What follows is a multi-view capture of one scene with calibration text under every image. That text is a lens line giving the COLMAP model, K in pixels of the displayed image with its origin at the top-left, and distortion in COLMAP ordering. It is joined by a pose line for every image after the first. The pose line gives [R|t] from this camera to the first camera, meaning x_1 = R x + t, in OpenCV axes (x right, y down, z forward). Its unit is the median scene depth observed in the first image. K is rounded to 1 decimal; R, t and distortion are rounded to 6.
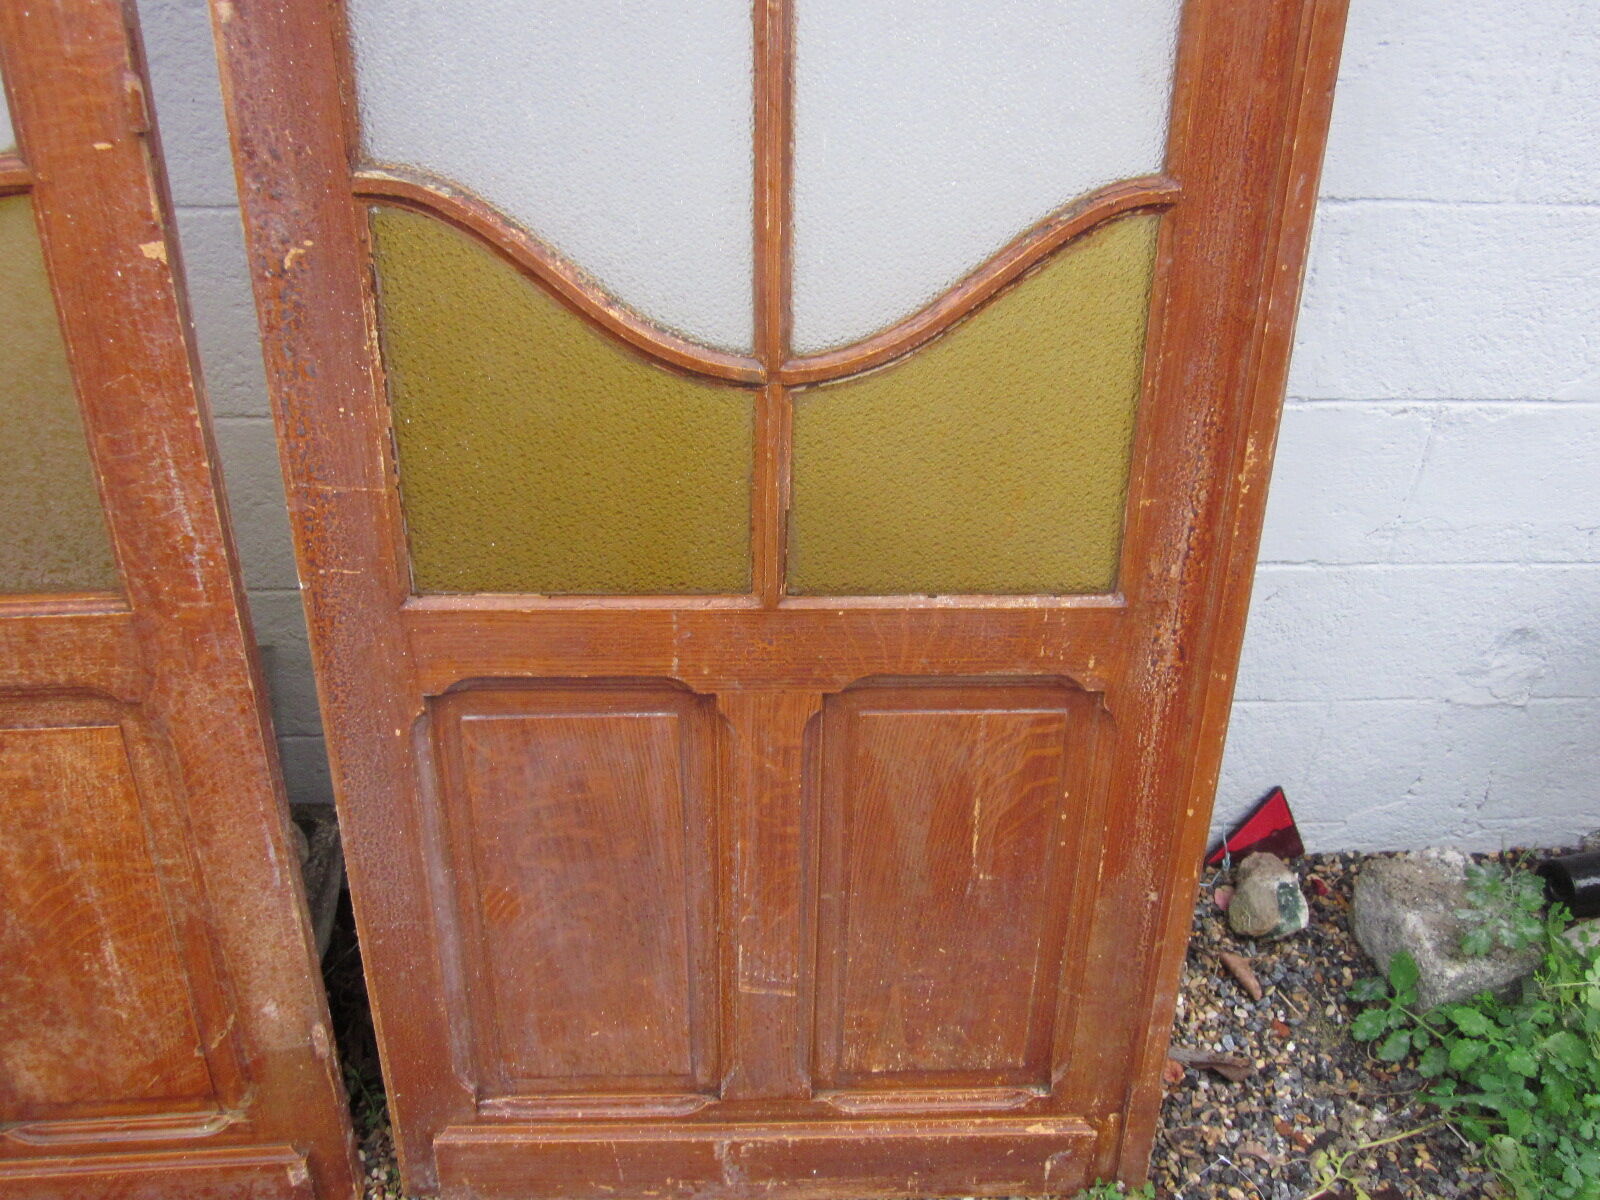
lens RADIAL K [[1334.9, 0, 803.4], [0, 1334.9, 603.3], [0, 0, 1]] dist [-0.044420, 0.017245]
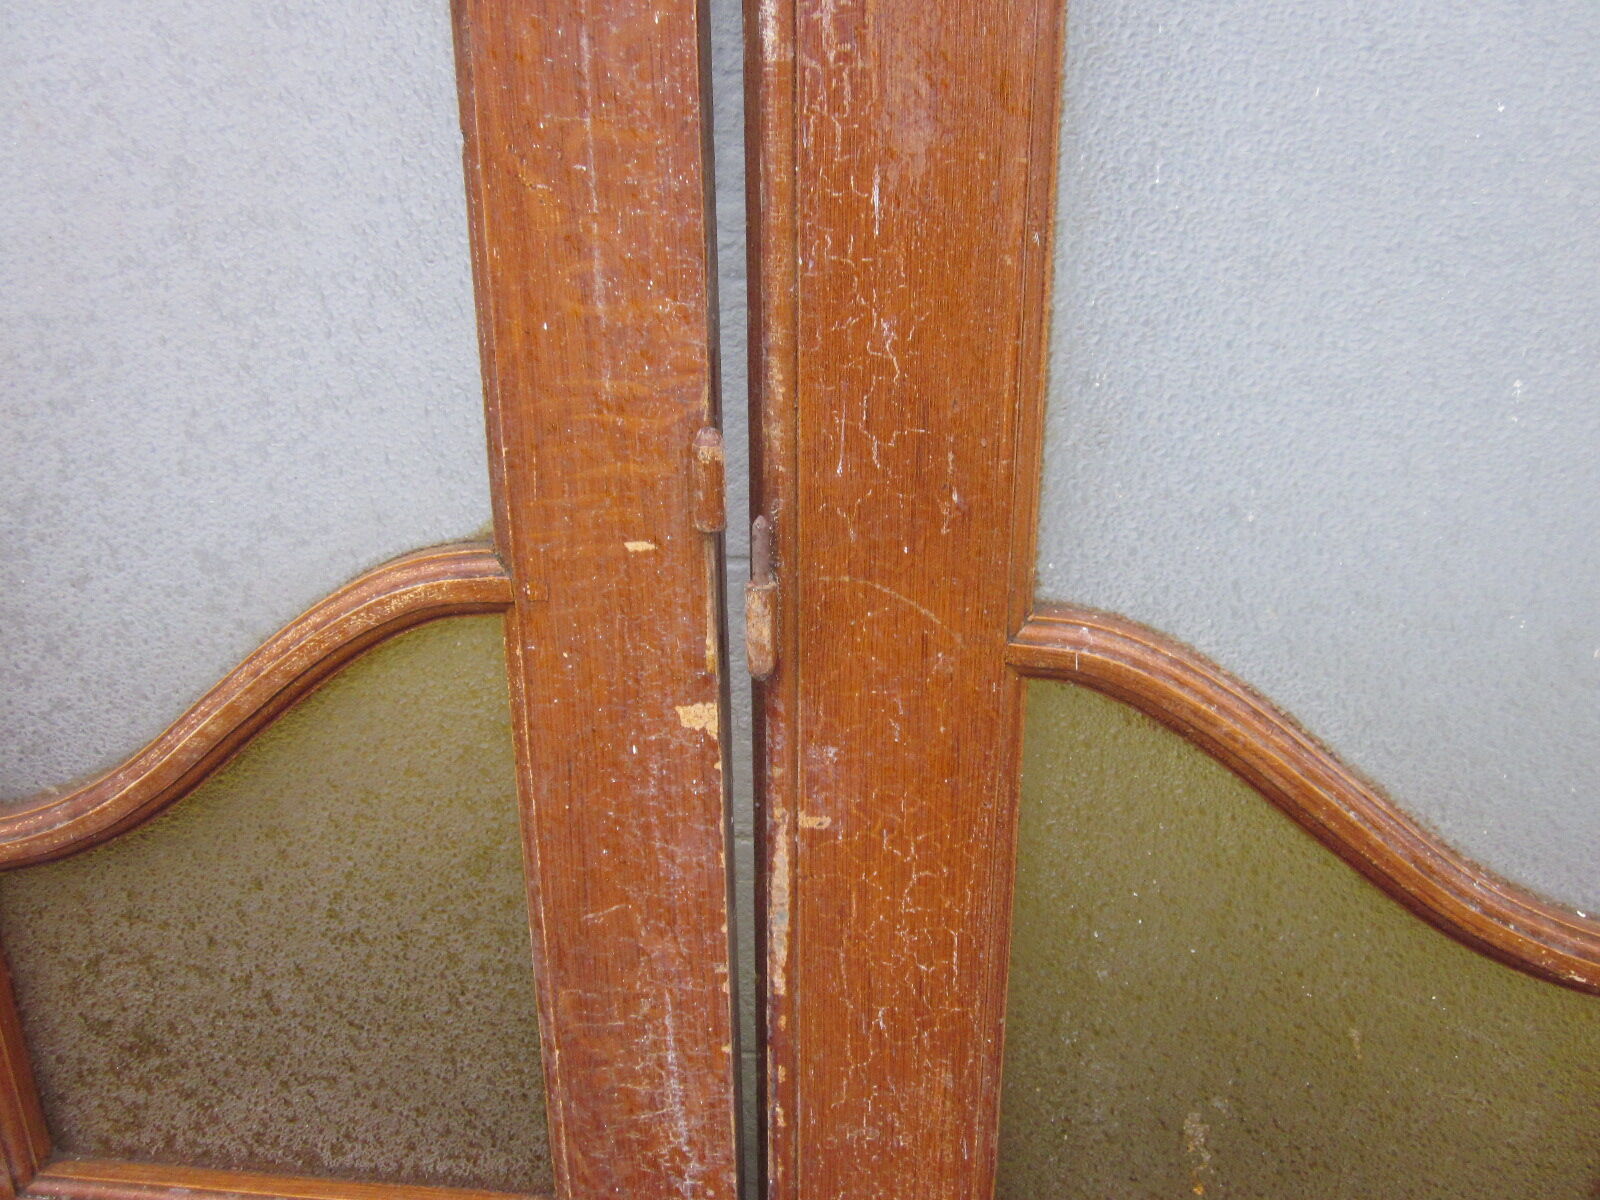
lens RADIAL K [[1334.9, 0, 798.9], [0, 1334.9, 601.5], [0, 0, 1]] dist [-0.044420, 0.017245]
pose [[0.980422, 0.049941, -0.190470, -0.303401], [-0.072041, 0.991214, -0.110927, -0.226744], [0.183257, 0.122477, 0.975406, 0.388623]]
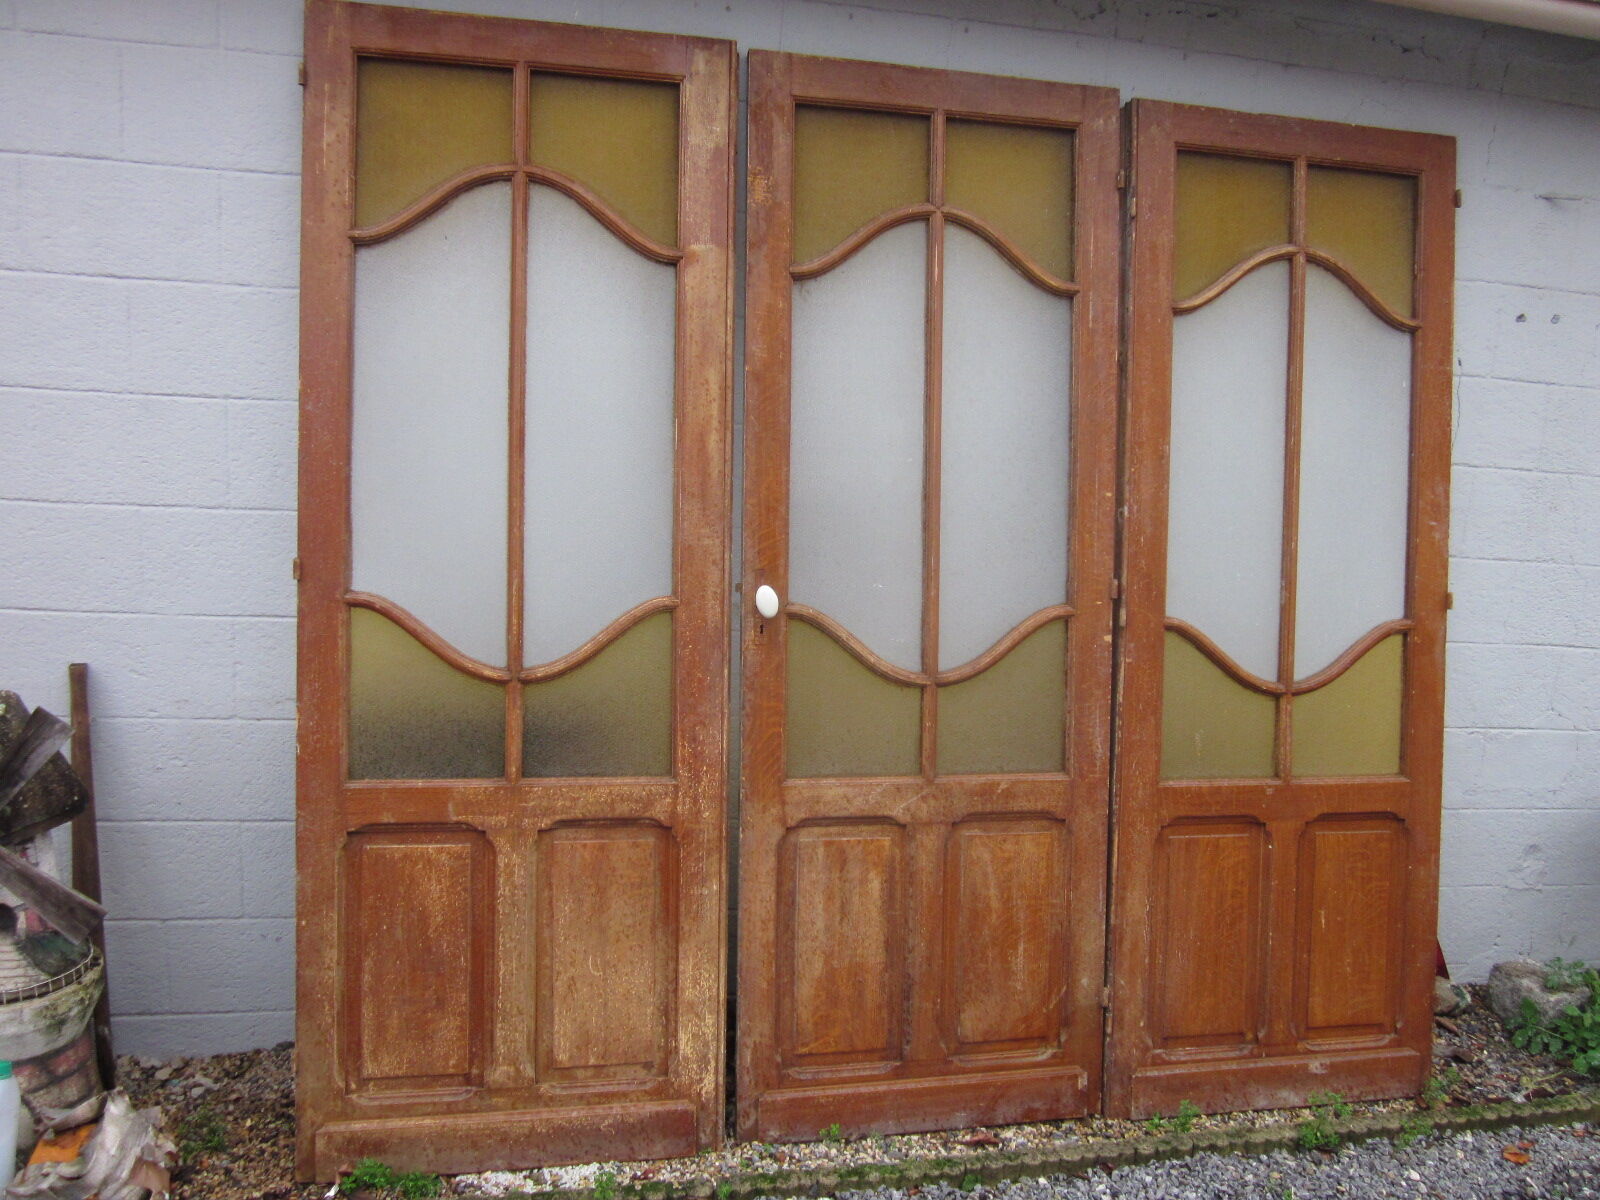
lens RADIAL K [[1334.9, 0, 806.2], [0, 1334.9, 600.5], [0, 0, 1]] dist [-0.044420, 0.017245]
pose [[0.990087, 0.011050, 0.140022, -1.363395], [0.048320, 0.909255, -0.413426, 0.721452], [-0.131884, 0.416093, 0.899707, -1.358898]]
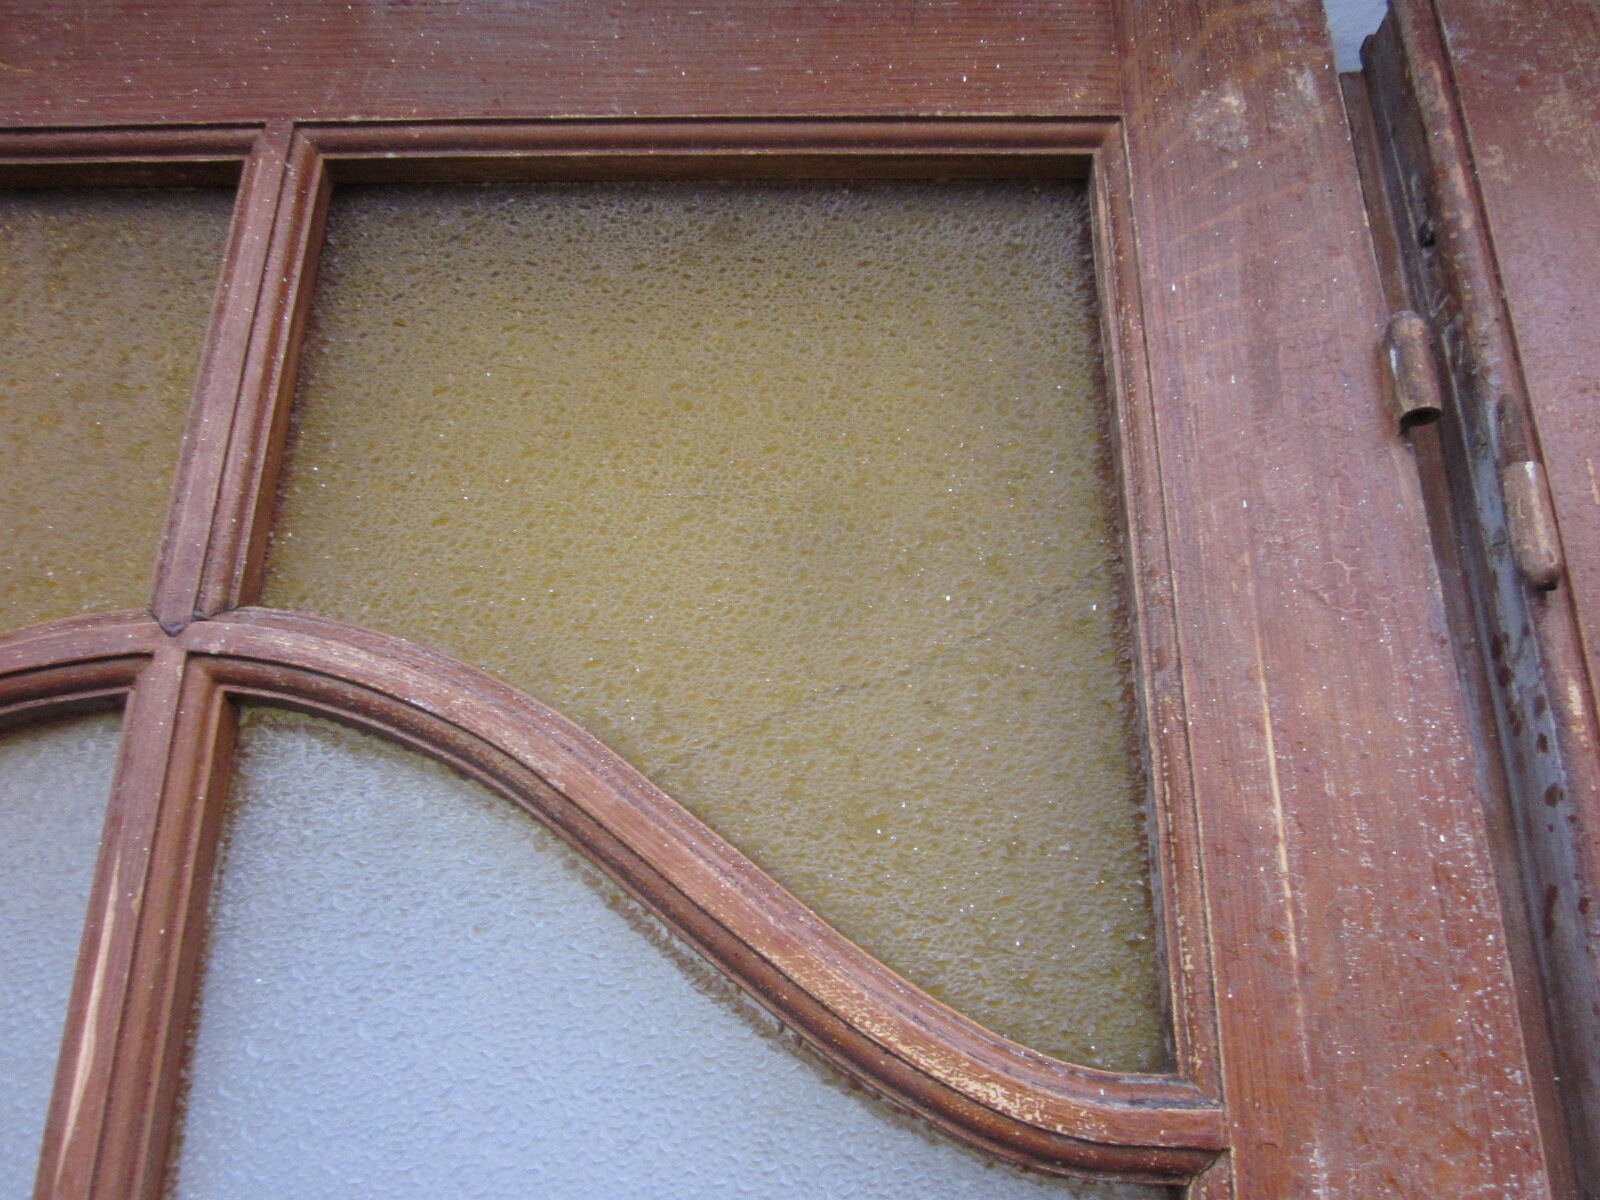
lens RADIAL K [[1334.9, 0, 802.1], [0, 1334.9, 604.6], [0, 0, 1]] dist [-0.044420, 0.017245]
pose [[0.995537, -0.031338, -0.089016, -0.573346], [-0.044424, 0.676581, -0.735027, -0.675695], [0.083261, 0.735701, 0.672169, 0.271630]]
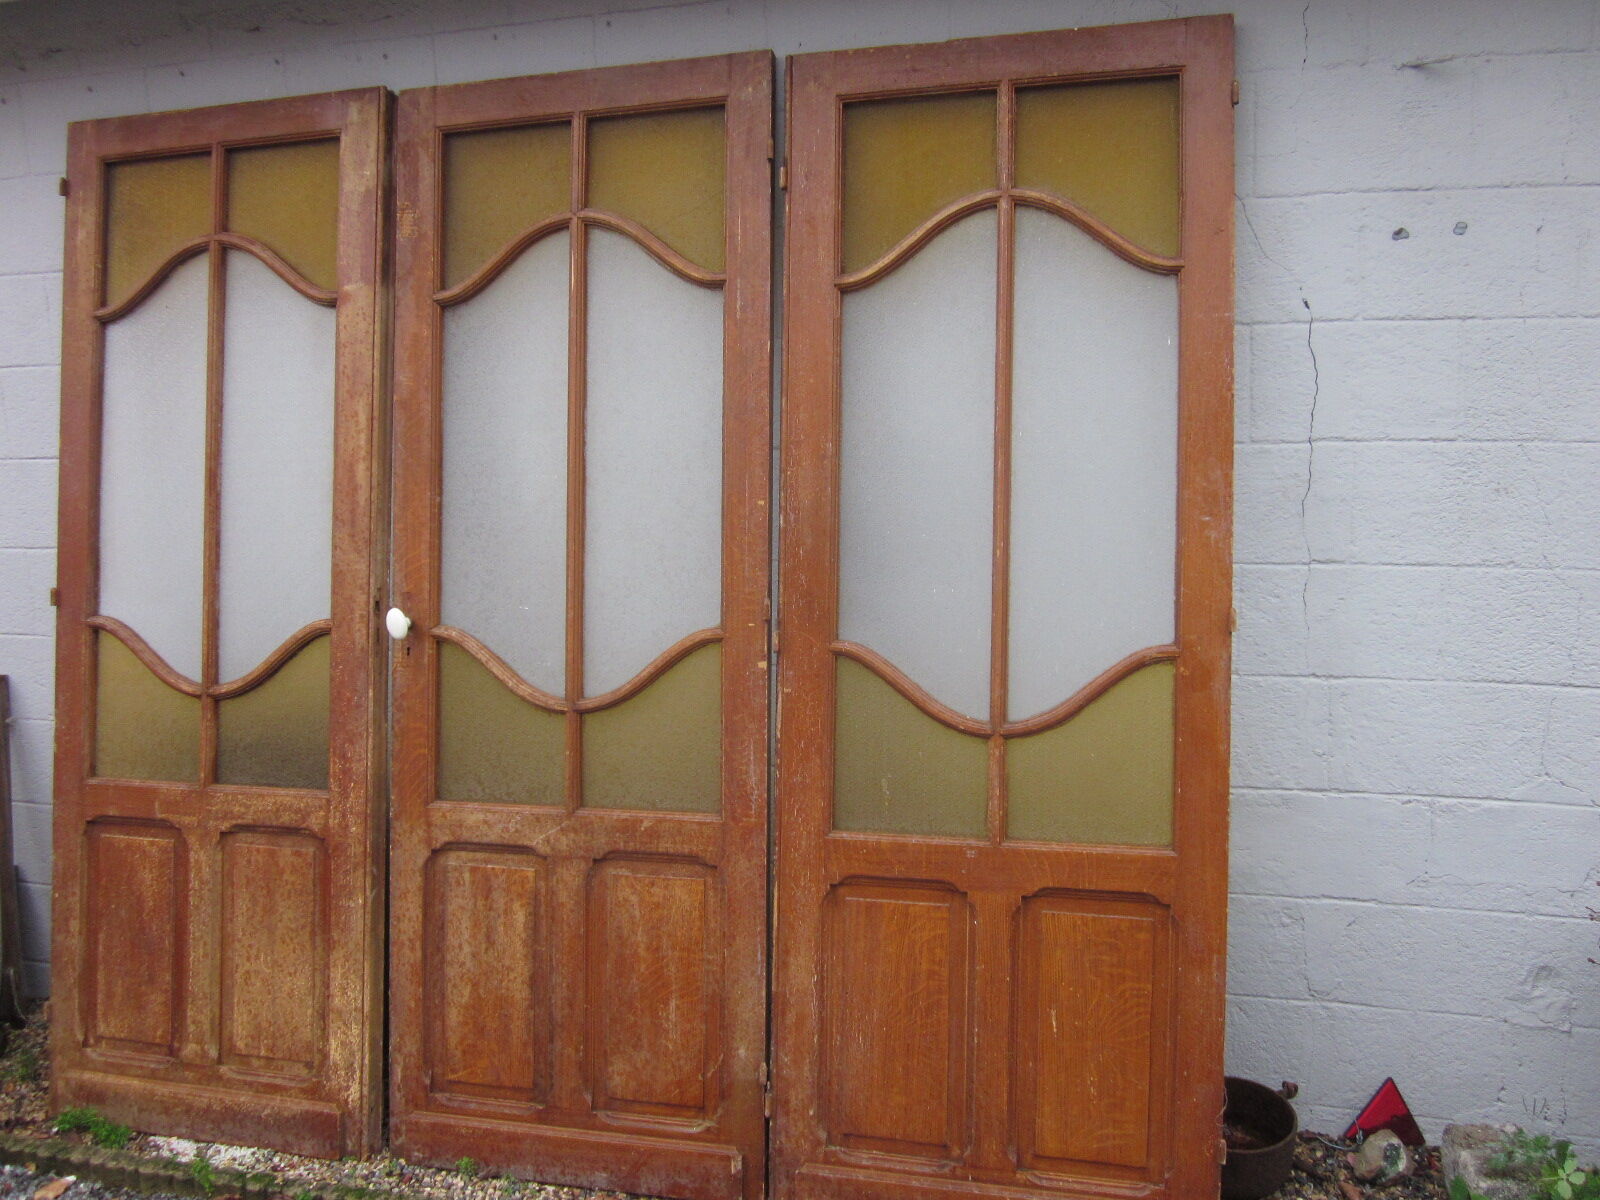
lens RADIAL K [[1334.9, 0, 797.8], [0, 1334.9, 592.4], [0, 0, 1]] dist [-0.044420, 0.017245]
pose [[0.940625, -0.000279, -0.339446, 0.385875], [-0.150018, 0.896699, -0.416444, 0.583711], [0.304497, 0.442641, 0.843416, -1.053817]]
